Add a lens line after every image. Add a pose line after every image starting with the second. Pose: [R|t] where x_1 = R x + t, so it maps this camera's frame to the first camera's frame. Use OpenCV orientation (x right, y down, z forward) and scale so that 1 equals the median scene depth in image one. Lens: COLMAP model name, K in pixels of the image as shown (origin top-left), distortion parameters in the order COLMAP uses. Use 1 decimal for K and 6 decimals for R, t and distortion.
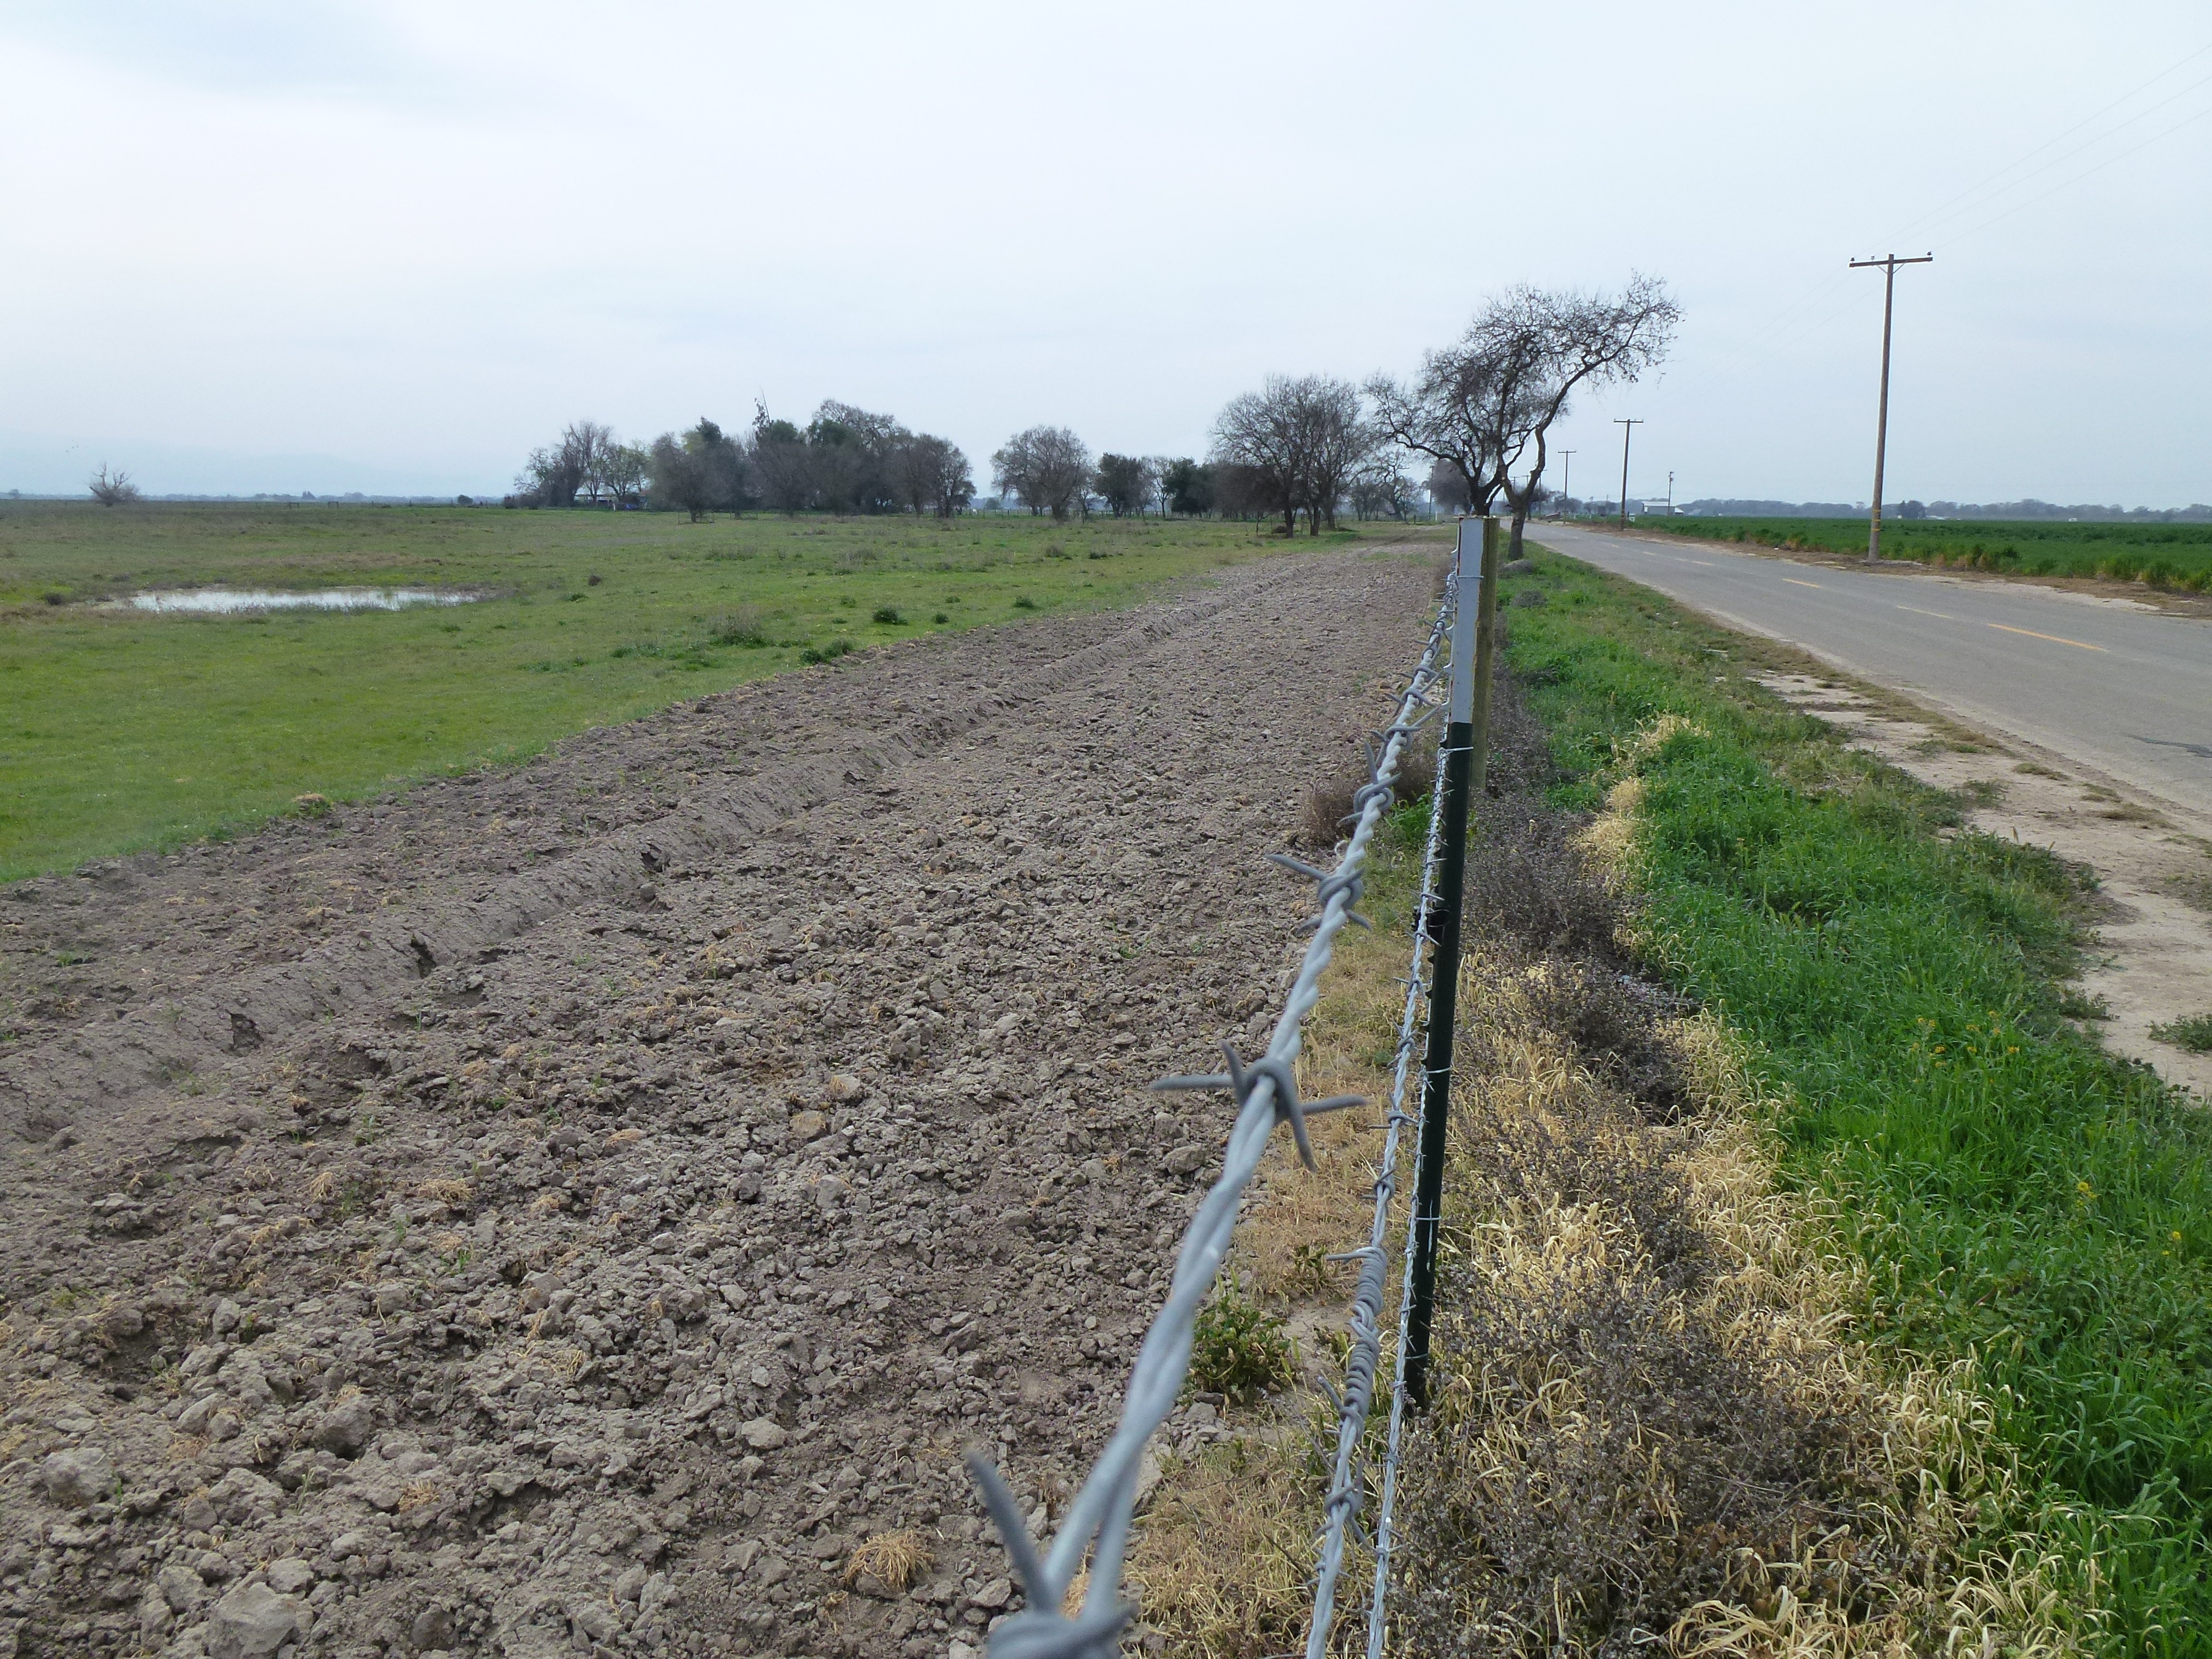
lens RADIAL K [[1596.4, 0, 1108.2], [0, 1596.4, 825.3], [0, 0, 1]] dist [-0.058152, 0.027258]
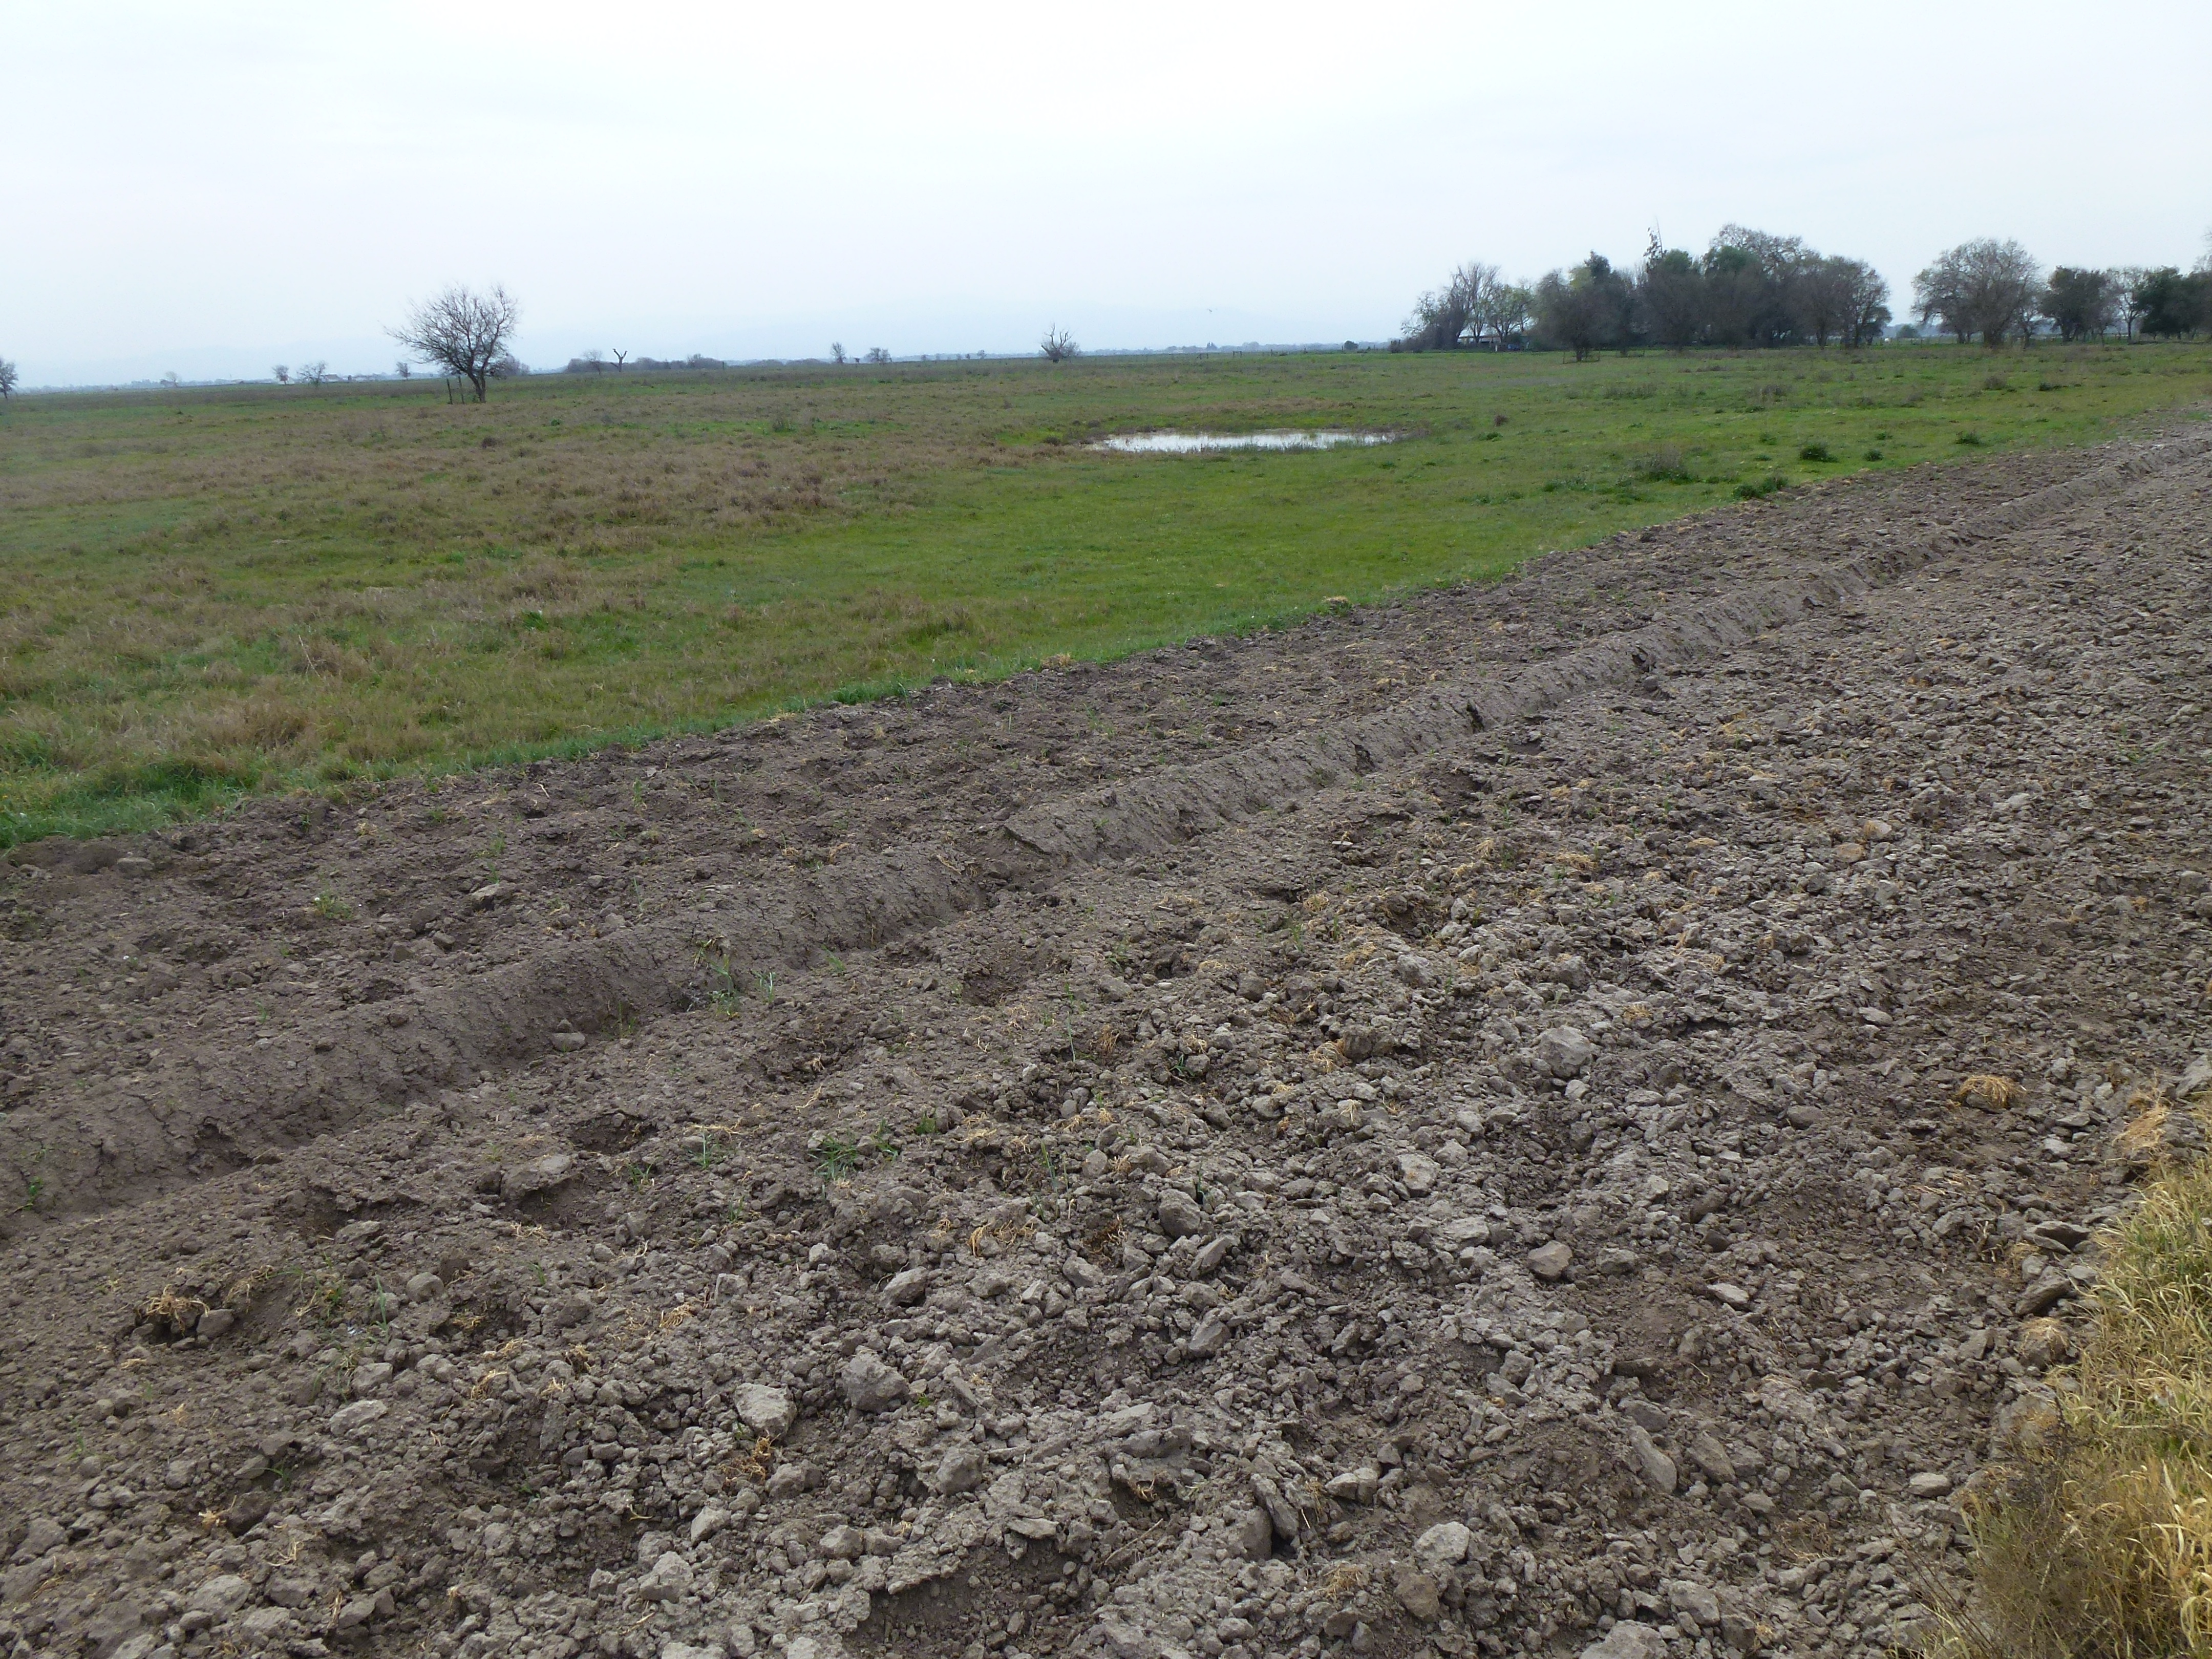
lens RADIAL K [[1596.4, 0, 1100.1], [0, 1596.4, 840.4], [0, 0, 1]] dist [-0.058152, 0.027258]
pose [[0.865197, 0.107016, -0.489880, -0.062055], [-0.055130, 0.991339, 0.119194, 0.043069], [0.498393, -0.076119, 0.863603, -0.233910]]
